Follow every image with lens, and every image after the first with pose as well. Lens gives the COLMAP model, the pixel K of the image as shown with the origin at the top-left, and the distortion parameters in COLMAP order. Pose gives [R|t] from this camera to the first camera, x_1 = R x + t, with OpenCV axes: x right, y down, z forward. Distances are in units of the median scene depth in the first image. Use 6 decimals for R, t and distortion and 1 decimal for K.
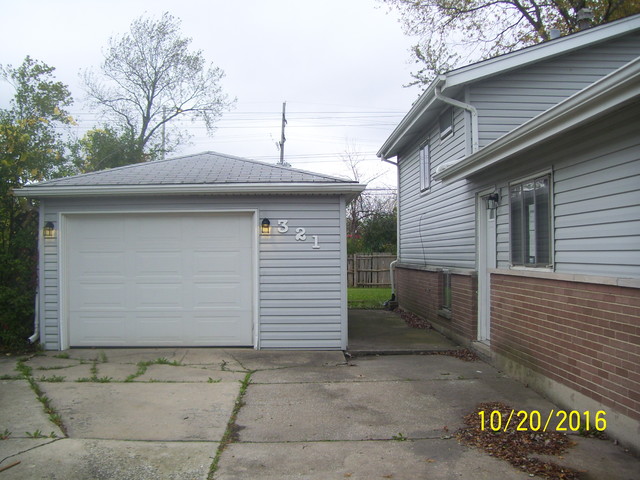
lens RADIAL K [[666.9, 0, 320.0], [0, 666.9, 240.0], [0, 0, 1]] dist [-0.212277, 0.112931]
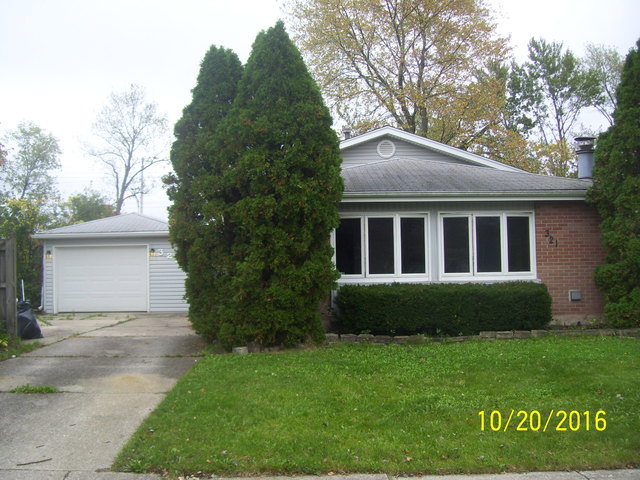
lens RADIAL K [[666.9, 0, 320.0], [0, 666.9, 240.0], [0, 0, 1]] dist [-0.212277, 0.112931]
pose [[0.999929, -0.011059, -0.004466, 0.422500], [0.010873, 0.999151, -0.039743, 0.026366], [0.004902, 0.039692, 0.999200, -0.975301]]
